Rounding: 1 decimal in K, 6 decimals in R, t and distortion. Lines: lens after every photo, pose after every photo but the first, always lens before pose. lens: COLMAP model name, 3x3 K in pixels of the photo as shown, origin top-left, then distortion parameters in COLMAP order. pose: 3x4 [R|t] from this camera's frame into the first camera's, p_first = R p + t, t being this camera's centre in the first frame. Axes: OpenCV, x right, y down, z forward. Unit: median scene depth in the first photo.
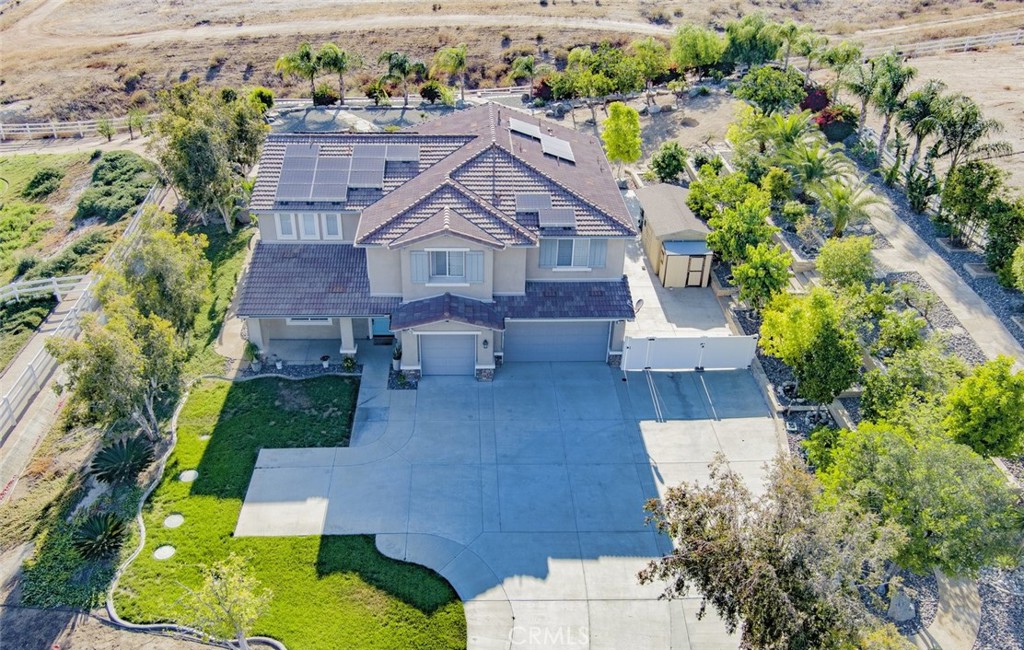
lens RADIAL K [[817.6, 0, 490.9], [0, 817.6, 327.1], [0, 0, 1]] dist [-0.004372, 0.001312]
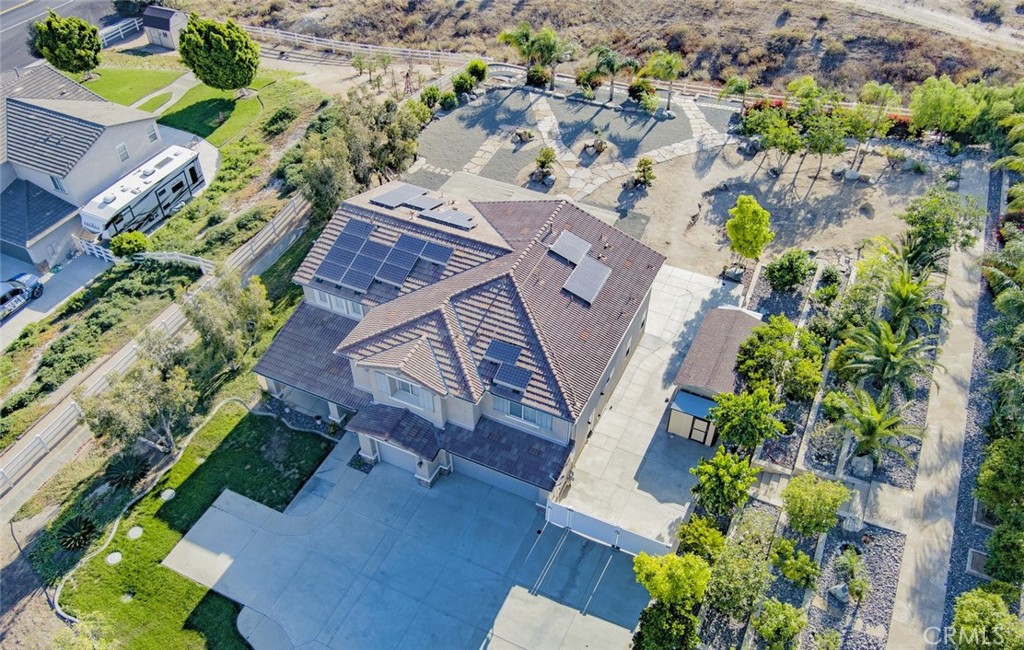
lens RADIAL K [[788.4, 0, 512.0], [0, 788.4, 325.0], [0, 0, 1]] dist [-0.003050, 0.001169]
pose [[0.885197, 0.316669, -0.340805, 0.376202], [-0.237596, 0.937558, 0.254034, -0.422465], [0.399969, -0.143896, 0.905162, 0.075431]]
